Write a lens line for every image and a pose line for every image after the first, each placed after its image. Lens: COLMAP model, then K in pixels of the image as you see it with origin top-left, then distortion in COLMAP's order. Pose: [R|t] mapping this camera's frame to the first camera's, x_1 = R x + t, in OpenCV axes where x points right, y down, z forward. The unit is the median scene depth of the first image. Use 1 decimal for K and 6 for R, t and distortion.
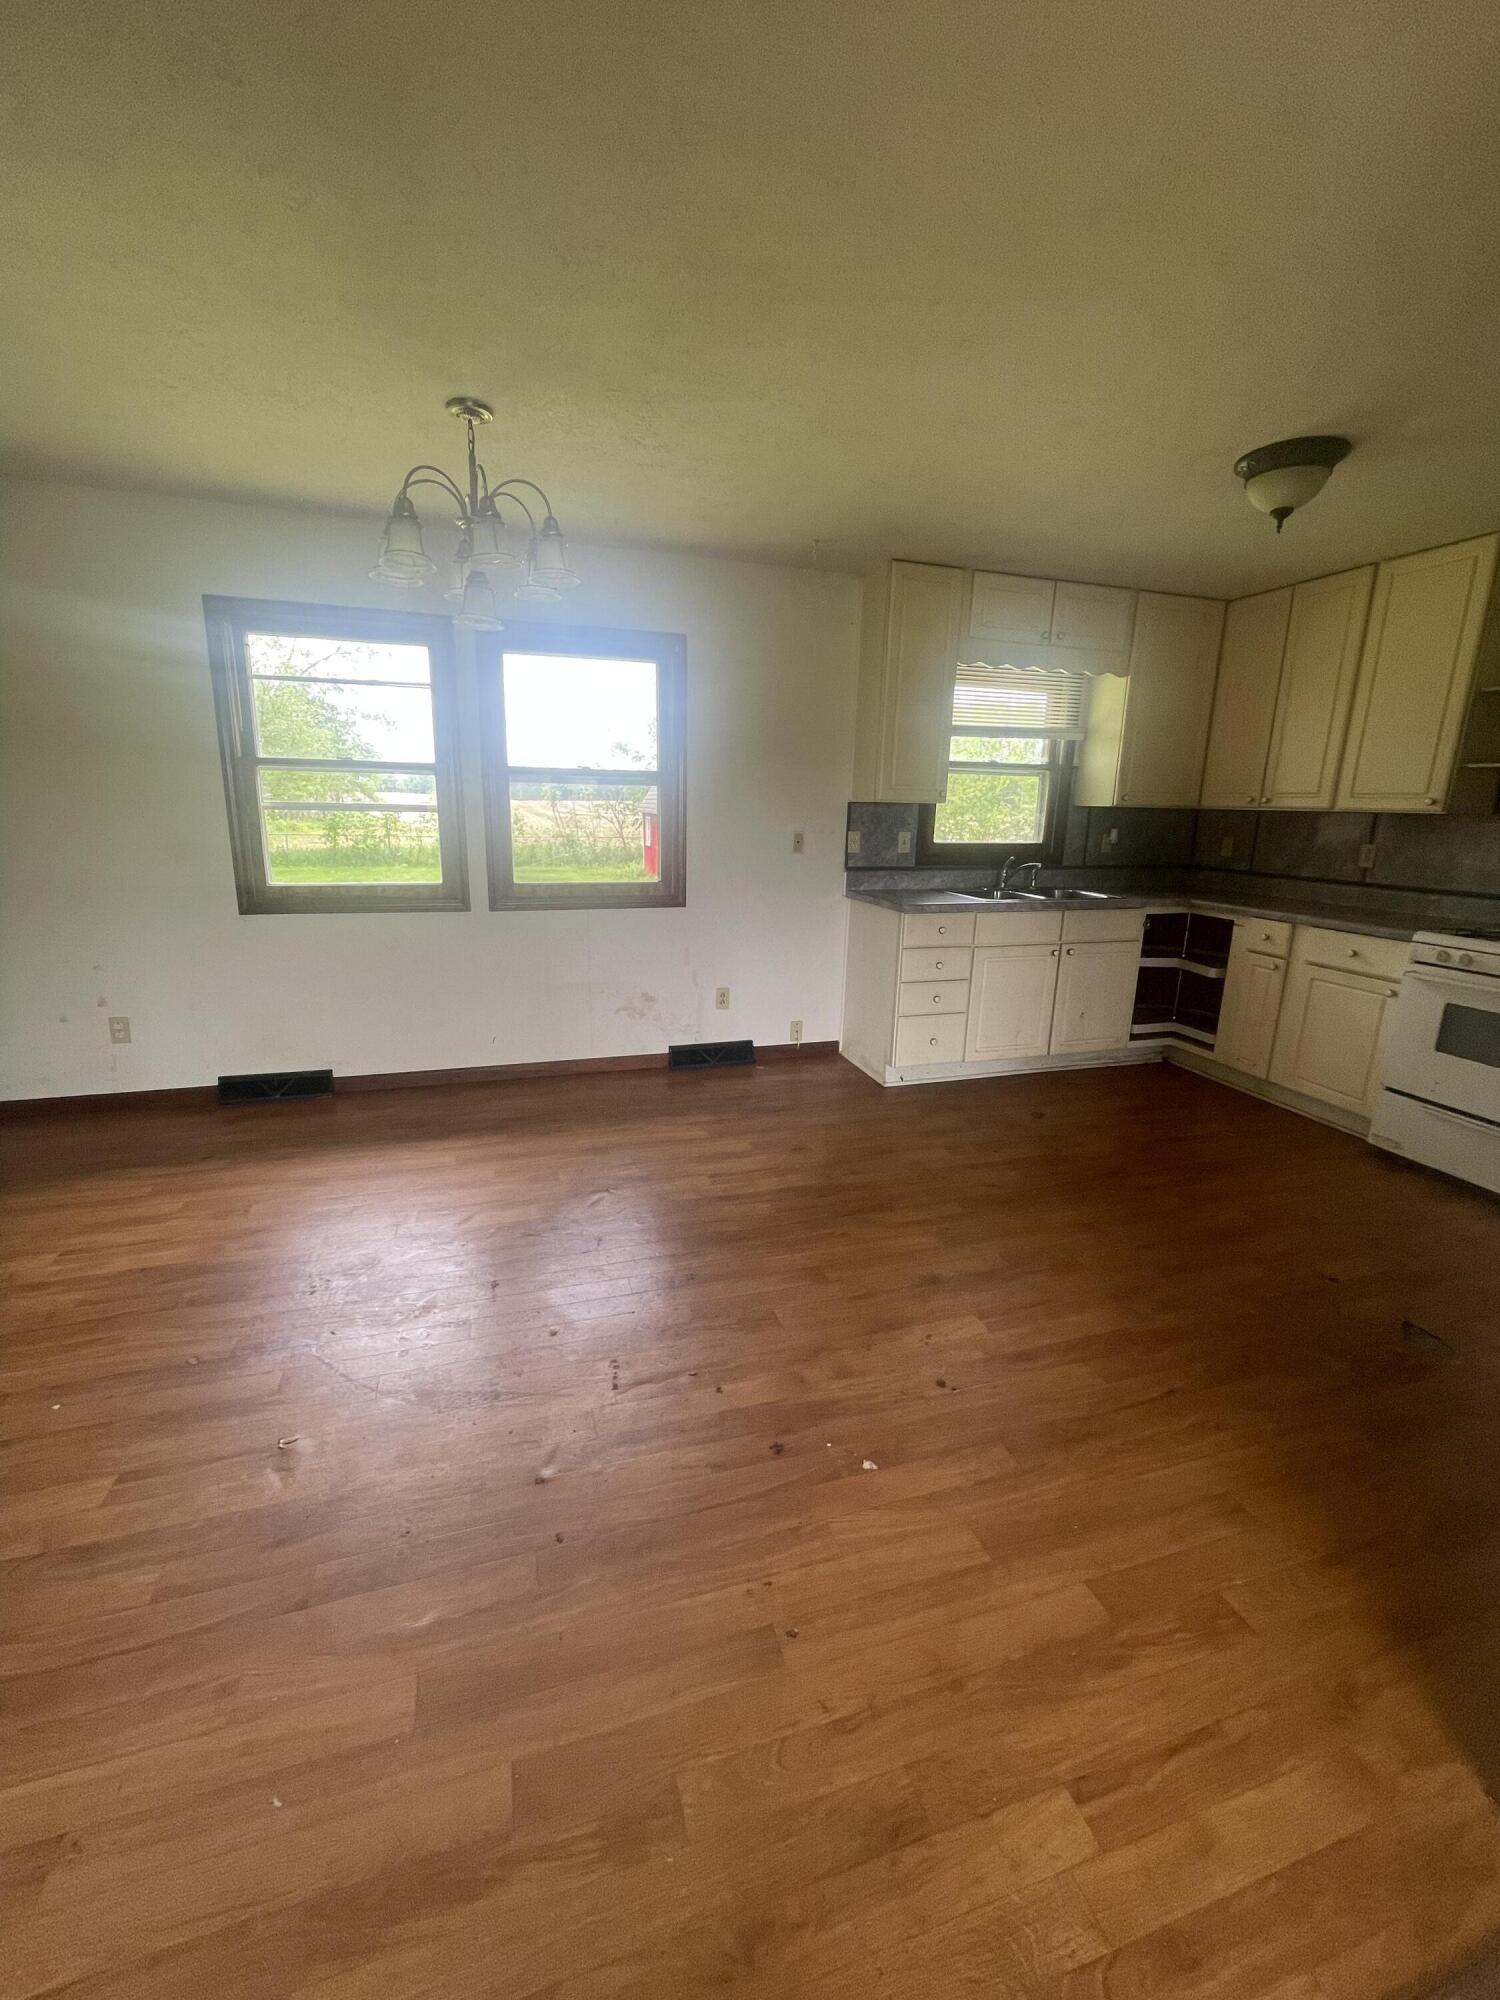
lens RADIAL K [[804.3, 0, 744.8], [0, 804.3, 987.8], [0, 0, 1]] dist [-0.000950, -0.000945]
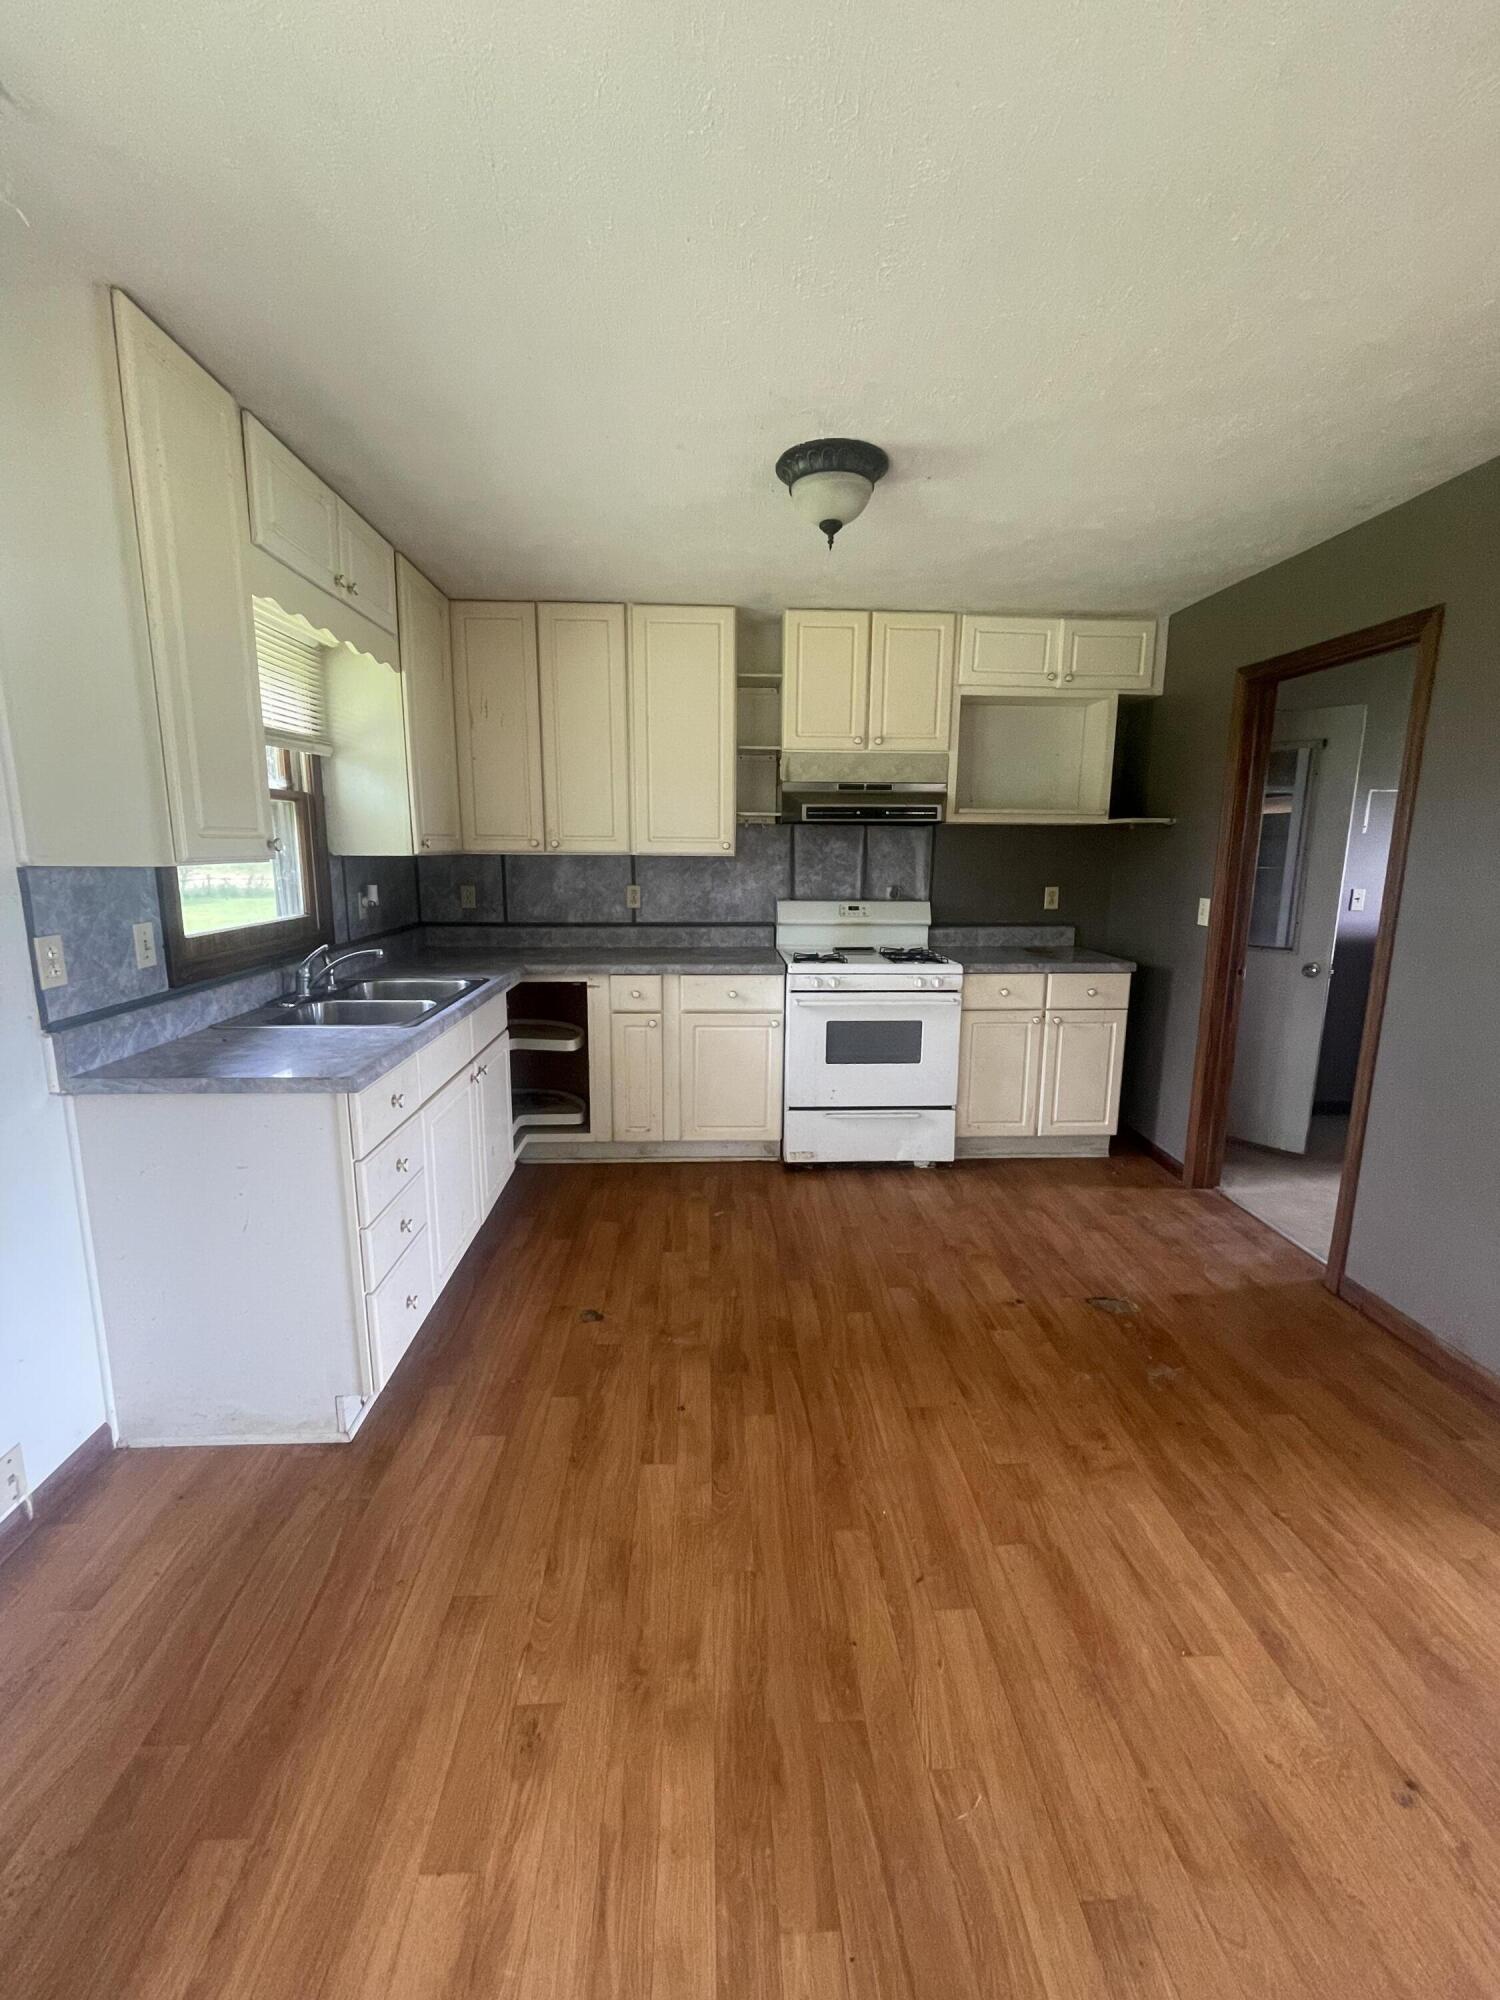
lens RADIAL K [[804.3, 0, 745.9], [0, 804.3, 994.6], [0, 0, 1]] dist [-0.000950, -0.000945]
pose [[0.254452, -0.194696, 0.947284, -0.209614], [0.220432, 0.965417, 0.139212, -0.185162], [-0.941628, 0.173389, 0.288569, 0.709863]]
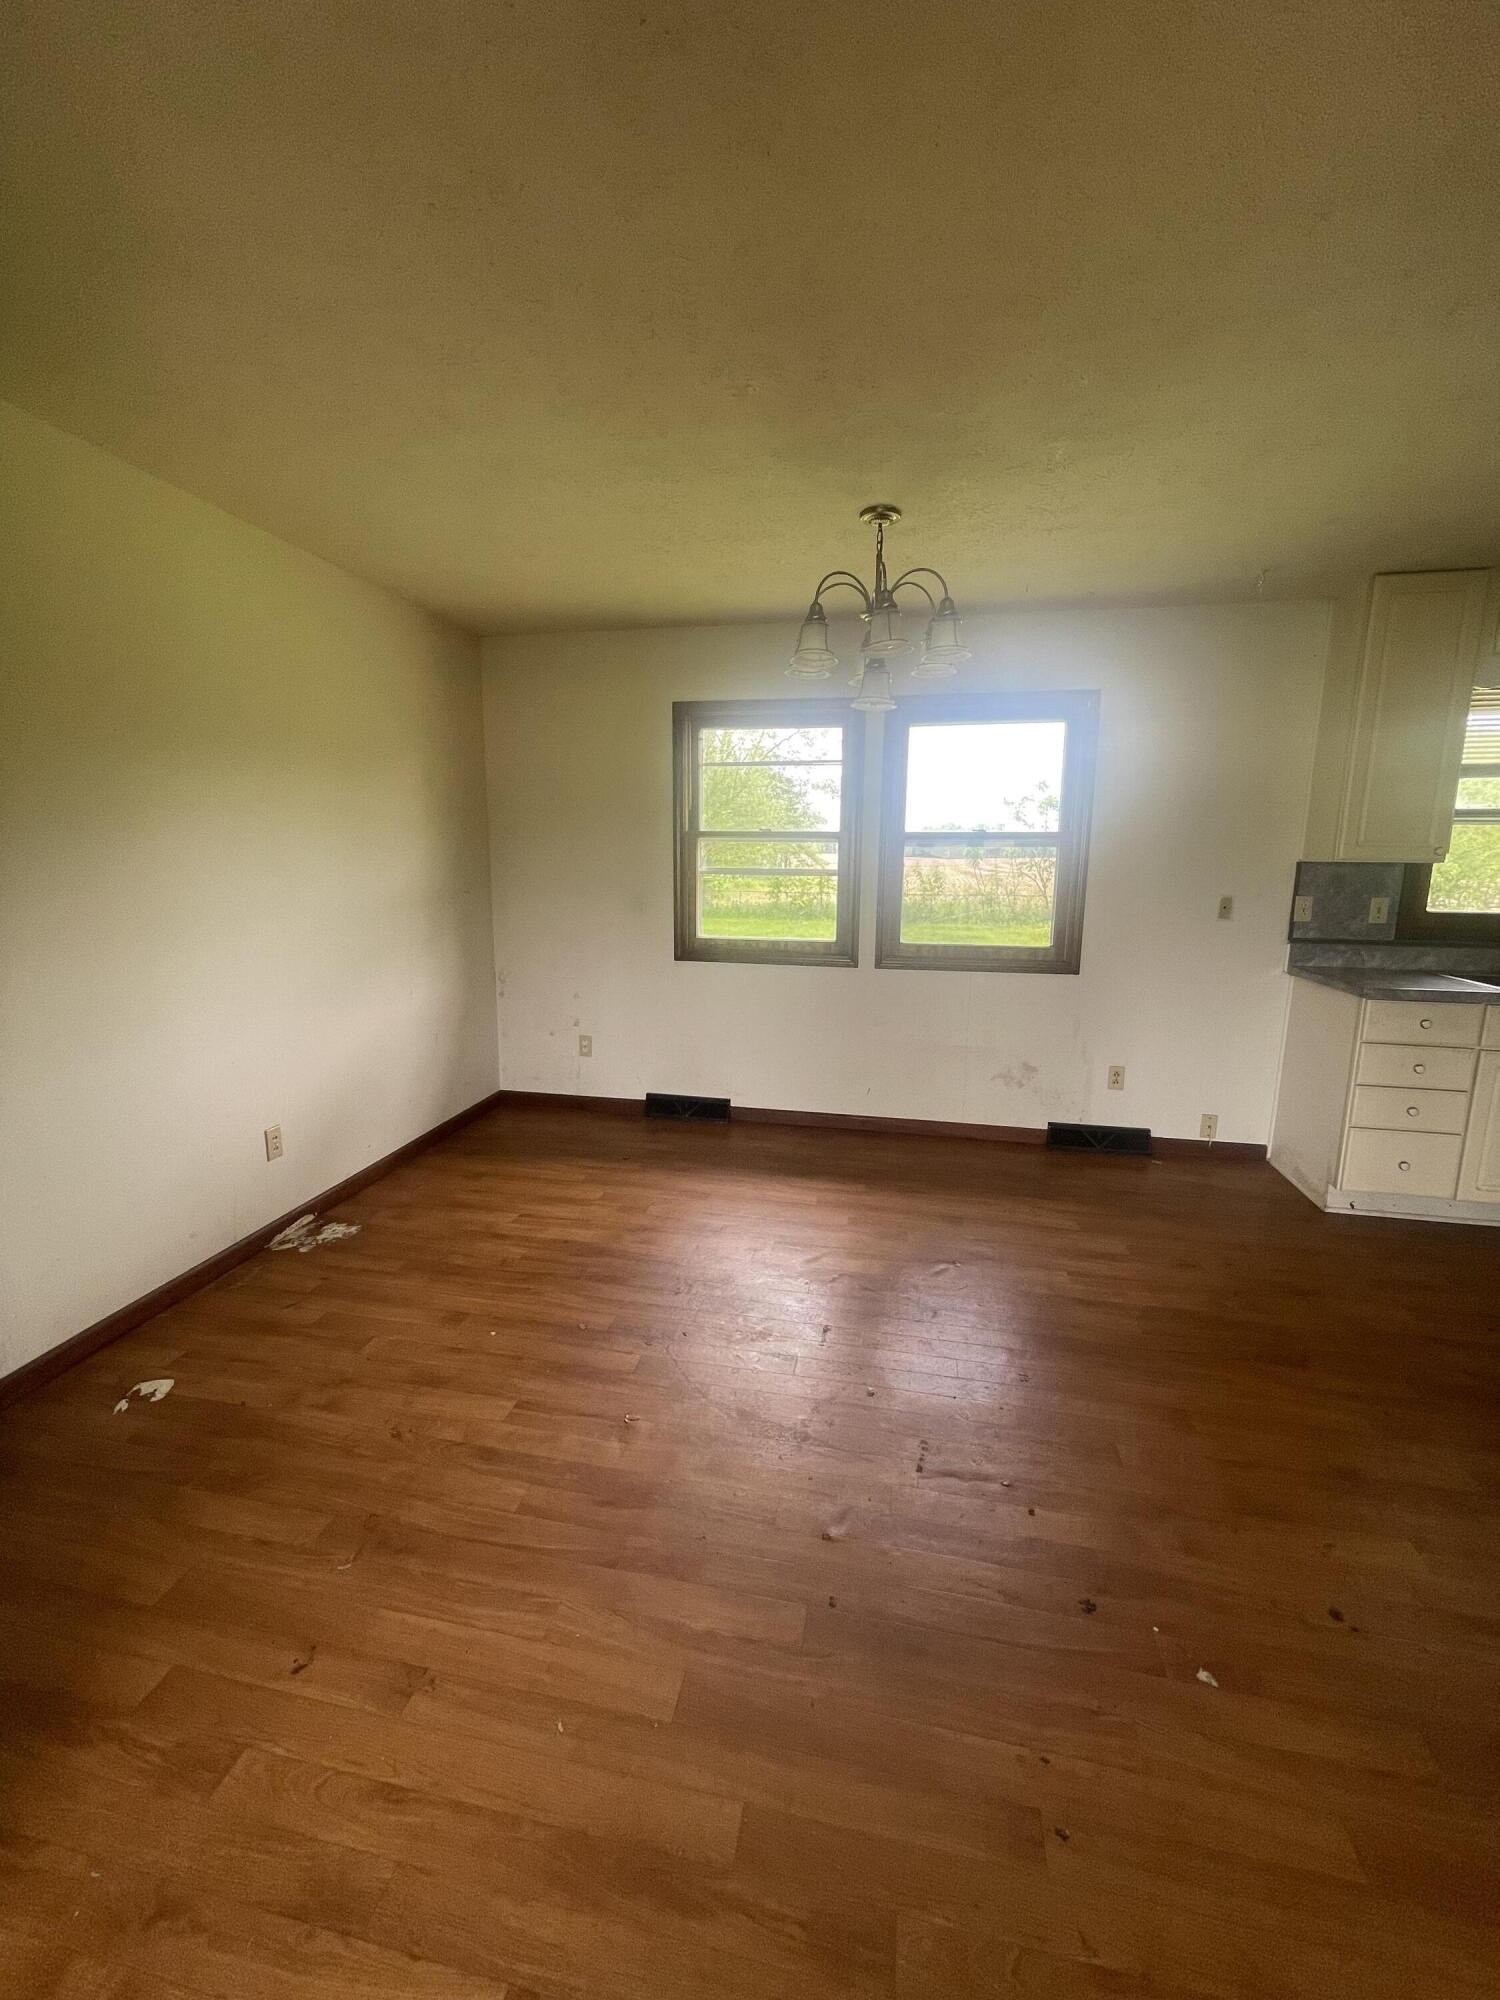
lens RADIAL K [[804.3, 0, 760.6], [0, 804.3, 990.5], [0, 0, 1]] dist [-0.000950, -0.000945]
pose [[0.874419, 0.067692, -0.480427, 0.064136], [-0.098375, 0.994387, -0.038942, -0.012377], [0.475094, 0.081314, 0.876170, 0.011916]]
